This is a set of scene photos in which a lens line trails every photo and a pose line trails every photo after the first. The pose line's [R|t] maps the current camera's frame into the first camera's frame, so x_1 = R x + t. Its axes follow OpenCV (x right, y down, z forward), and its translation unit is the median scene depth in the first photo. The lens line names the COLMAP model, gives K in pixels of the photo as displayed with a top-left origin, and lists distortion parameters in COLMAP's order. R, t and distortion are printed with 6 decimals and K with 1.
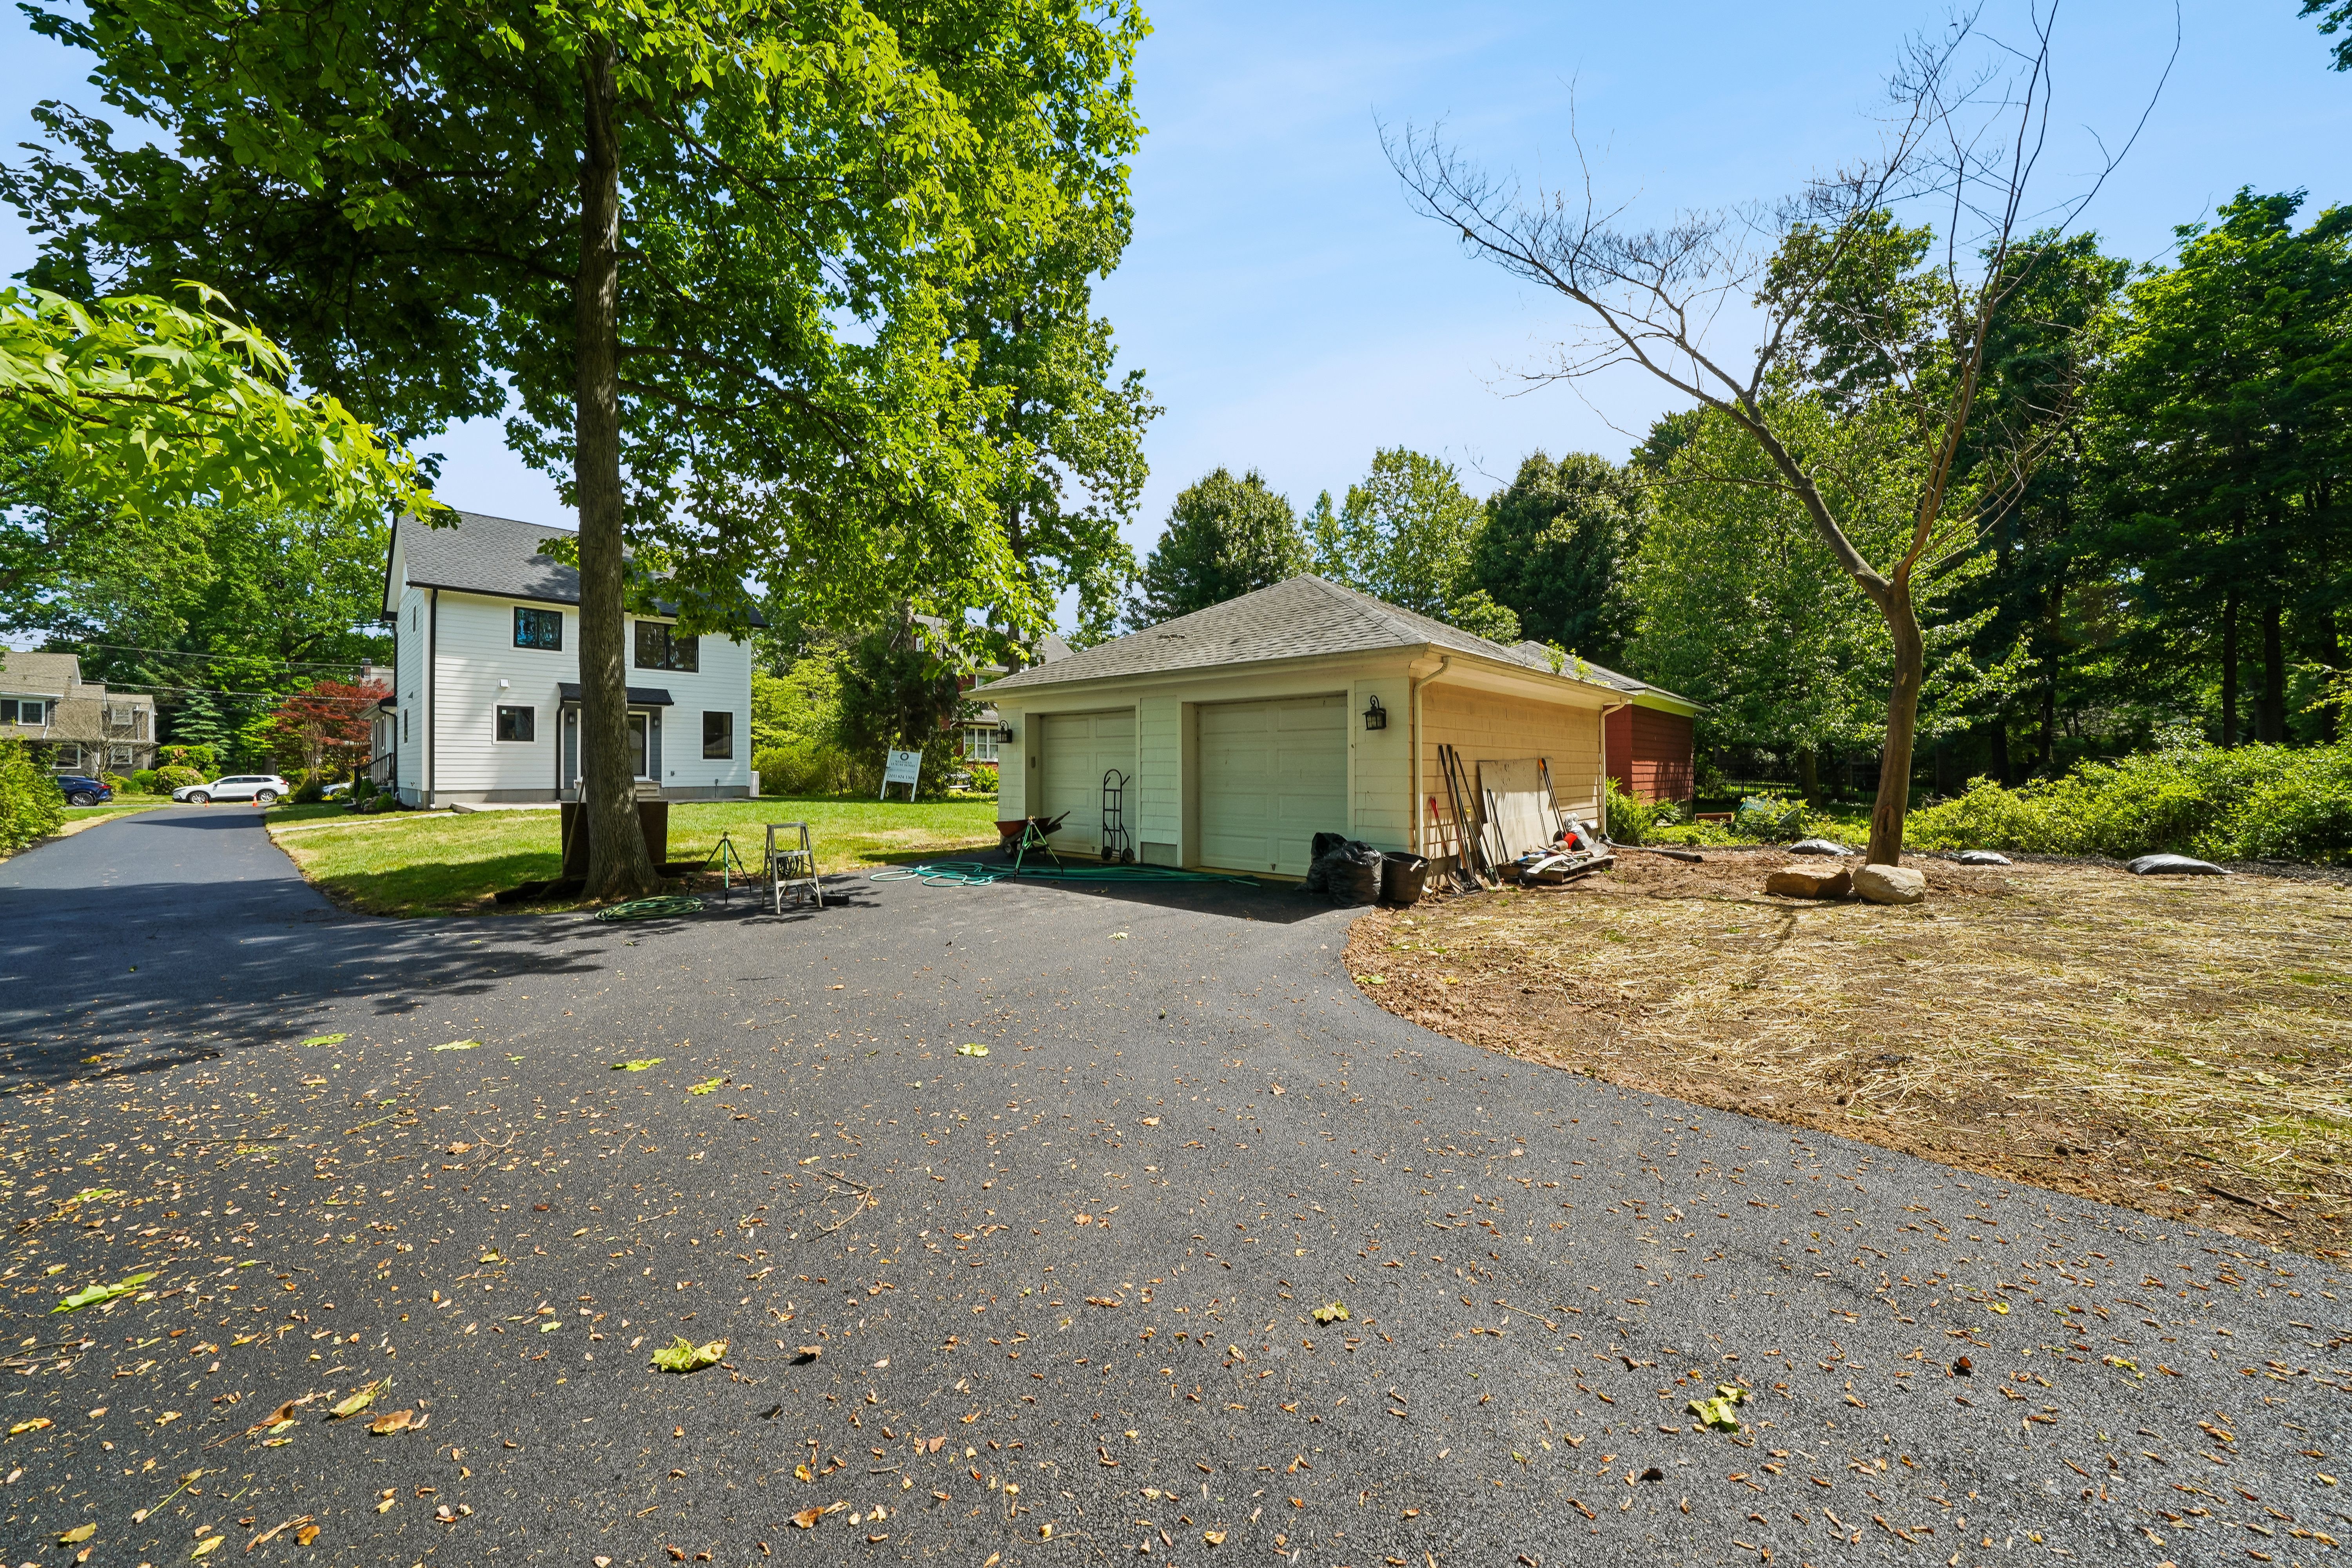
lens RADIAL K [[822.7, 0, 1166.5], [0, 822.7, 763.1], [0, 0, 1]] dist [-0.020120, 0.000675]
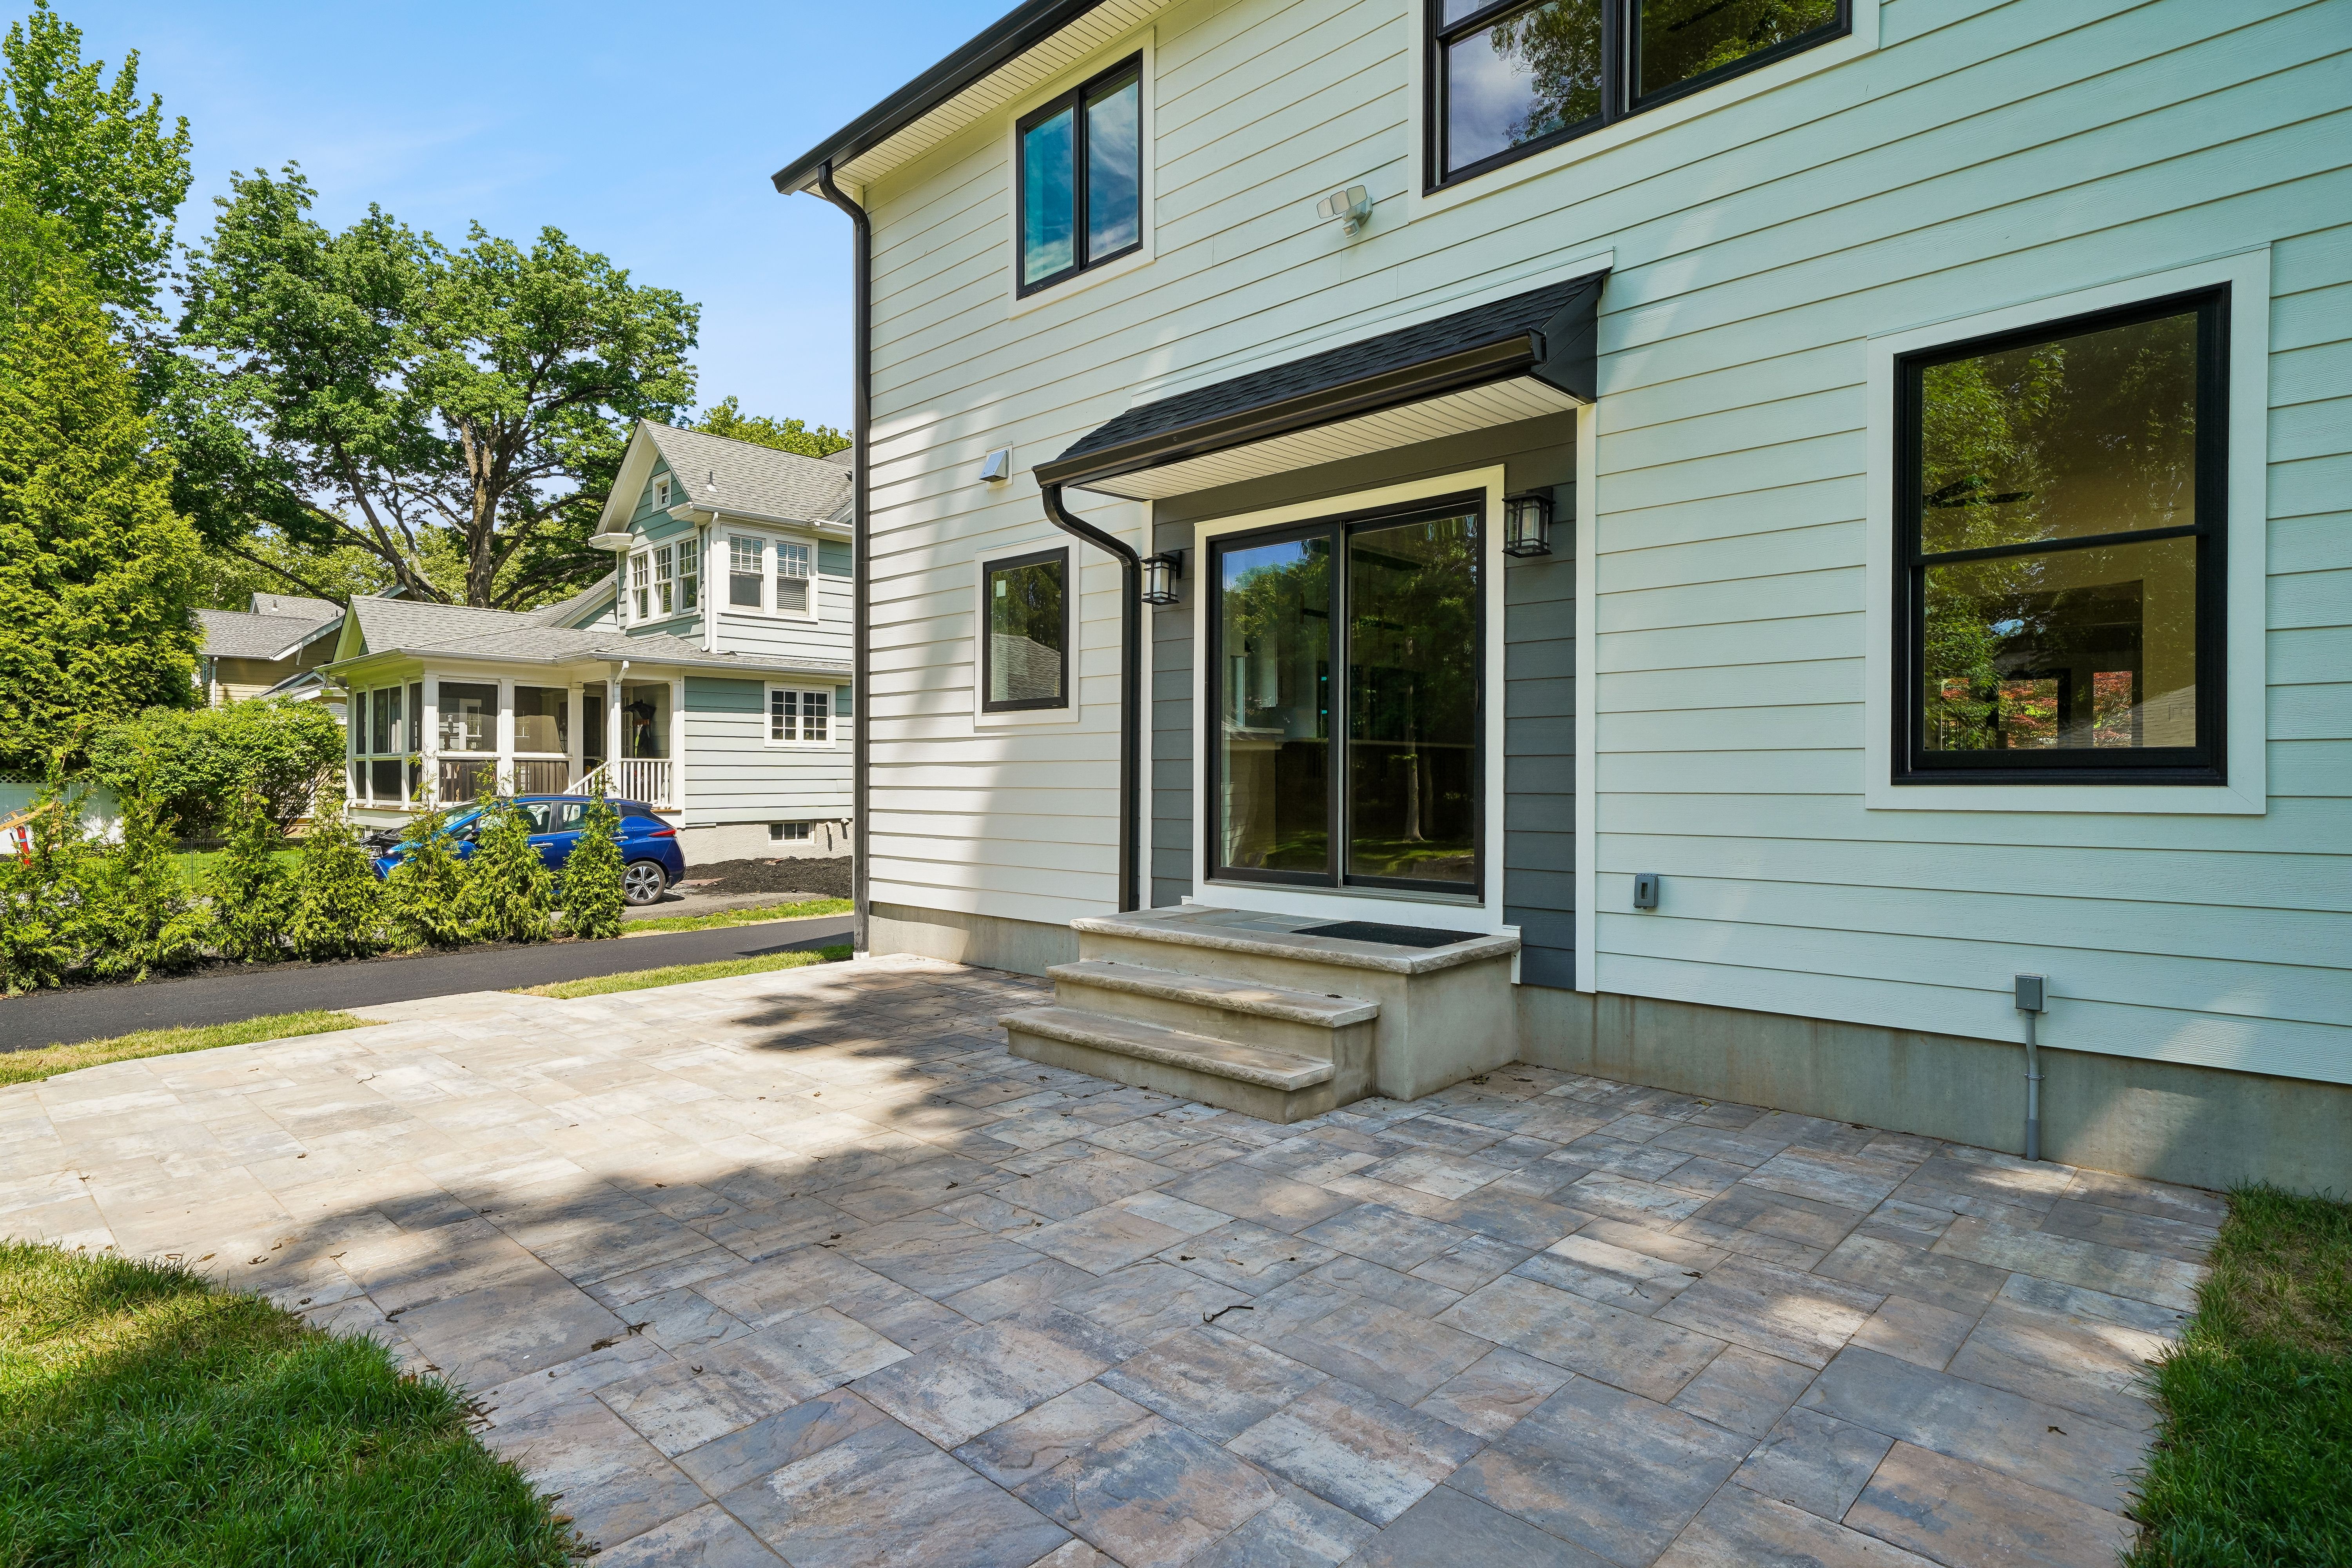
lens RADIAL K [[1216.1, 0, 1188.1], [0, 1216.1, 766.3], [0, 0, 1]] dist [0.014921, -0.000147]
pose [[-0.012313, -0.012492, -0.999846, -0.253657], [0.005695, 0.999905, -0.012563, -0.003815], [0.999908, -0.005849, -0.012241, 0.575429]]
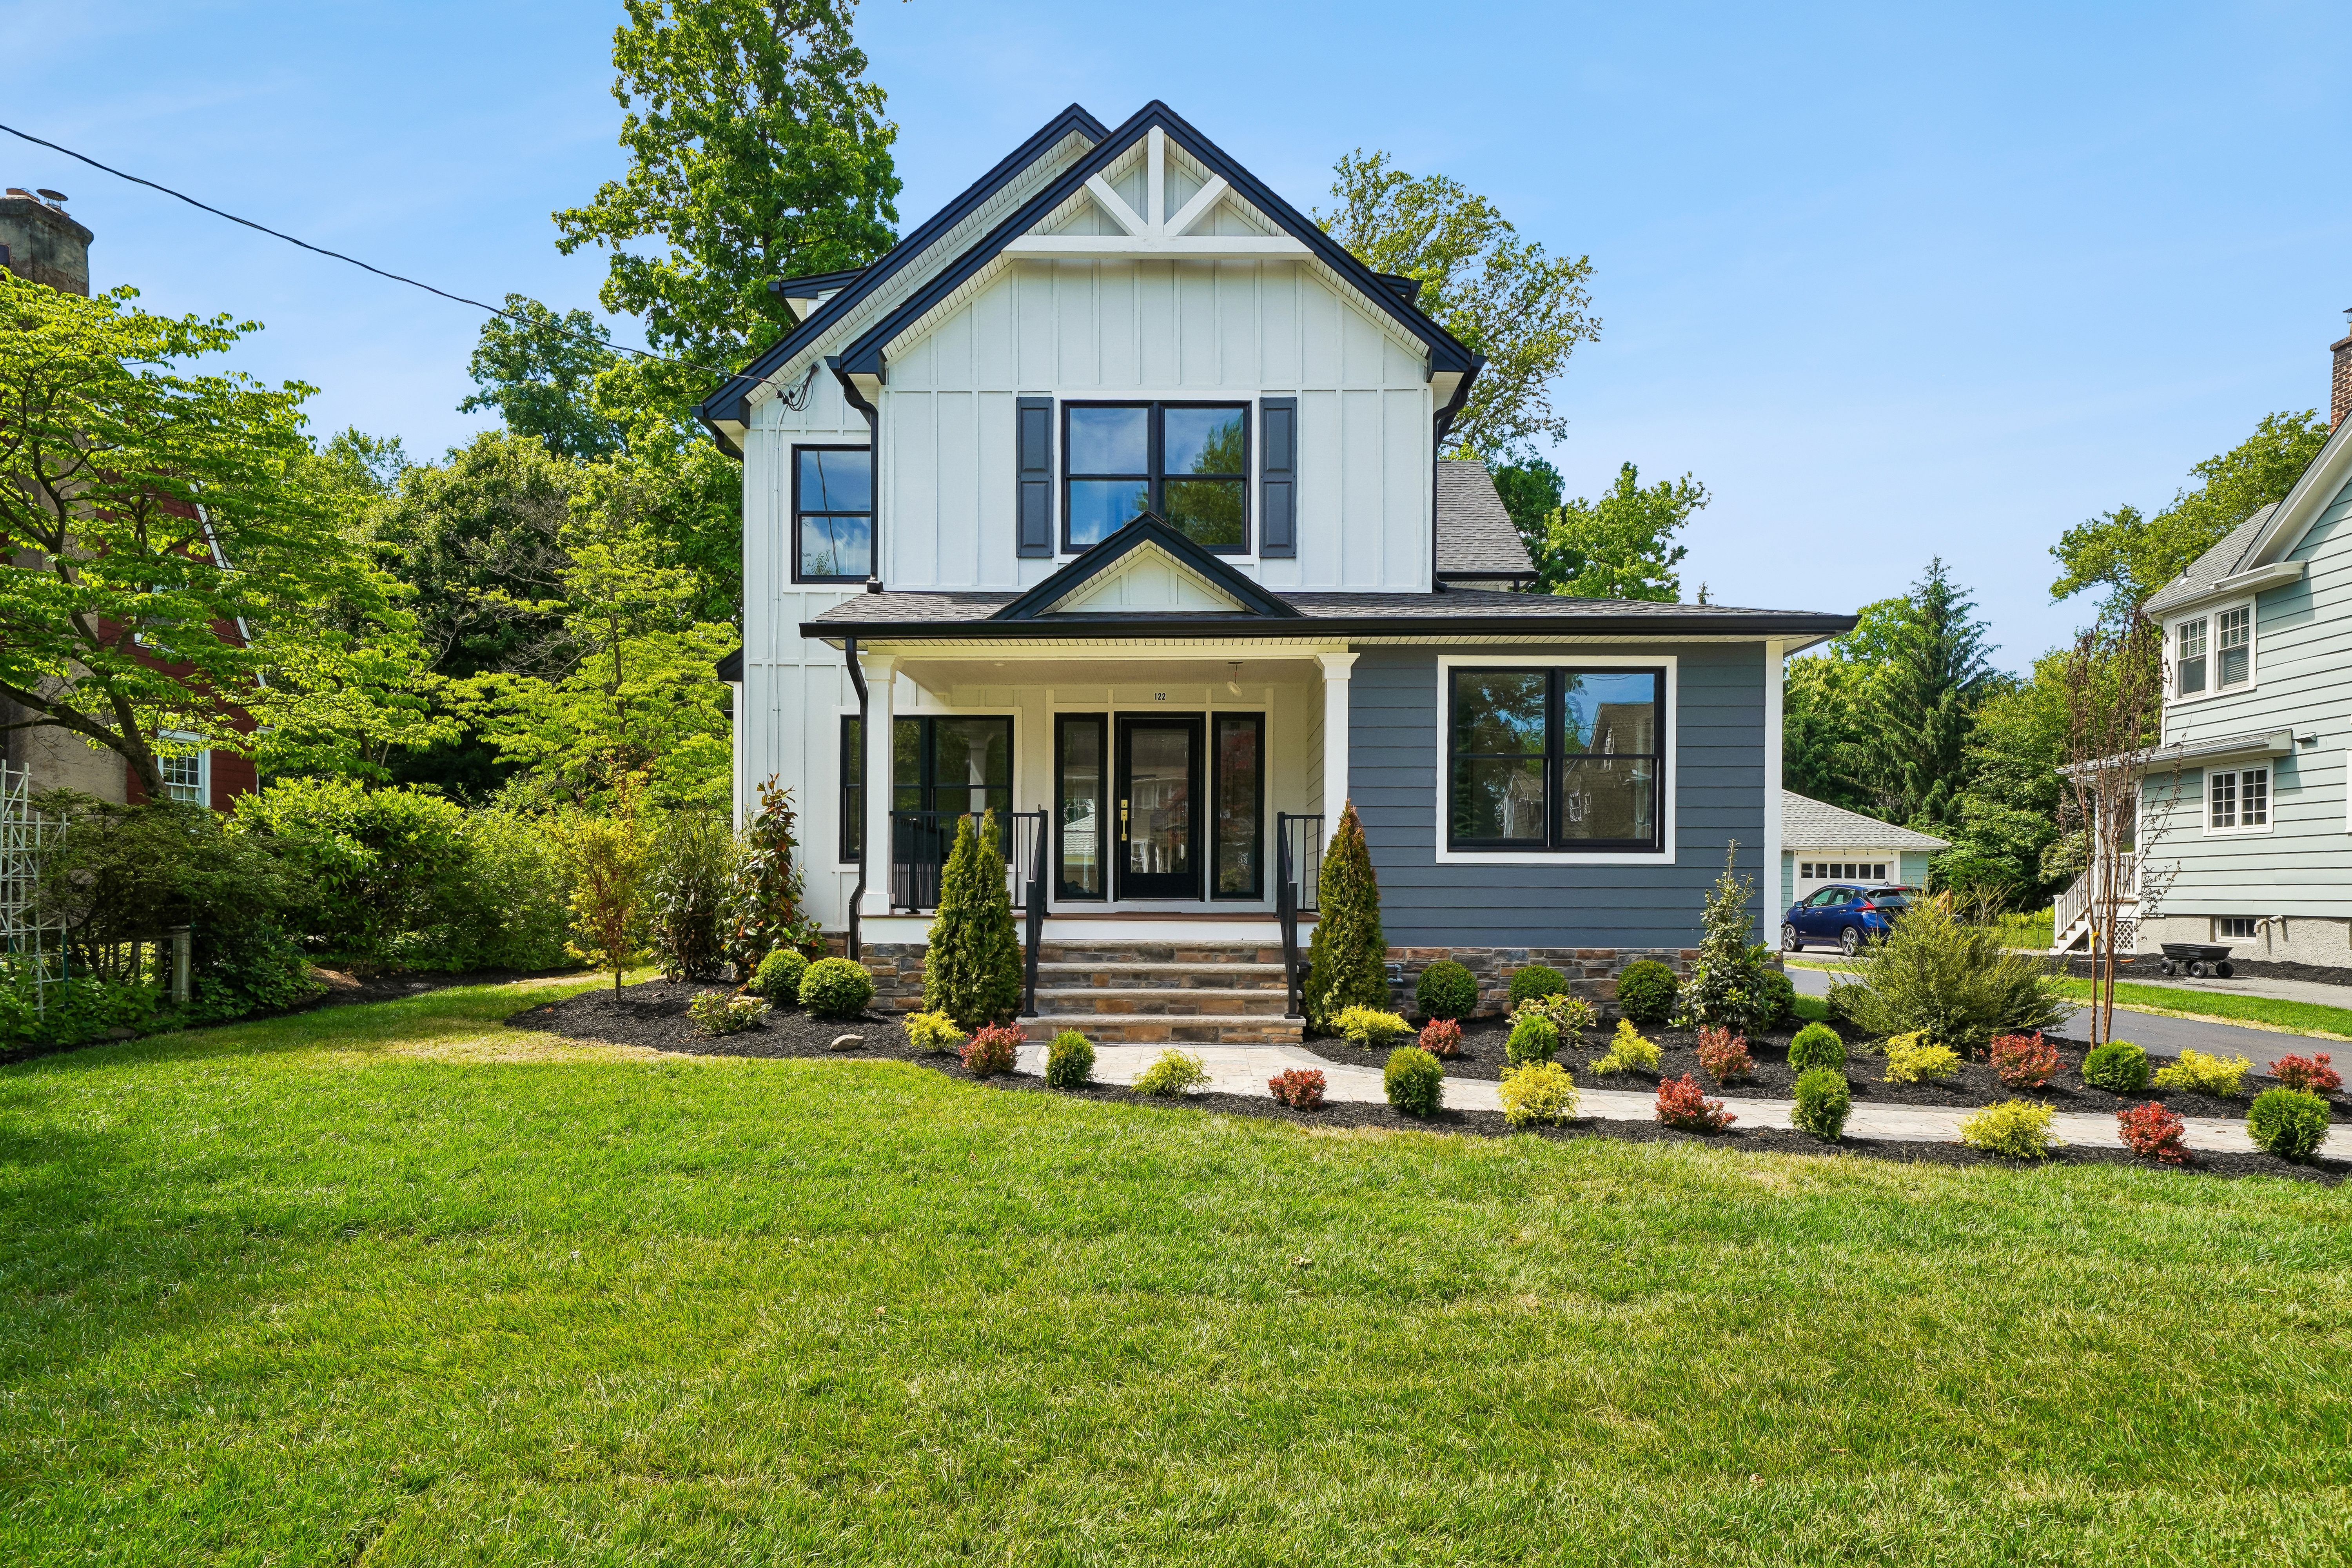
lens RADIAL K [[1267.0, 0, 1211.8], [0, 1267.0, 878.5], [0, 0, 1]] dist [-0.004300, 0.007086]
pose [[-0.676354, 0.003569, 0.736568, -0.858687], [-0.007400, 0.999905, -0.011640, 0.006211], [-0.736540, -0.013324, -0.676263, 1.018802]]
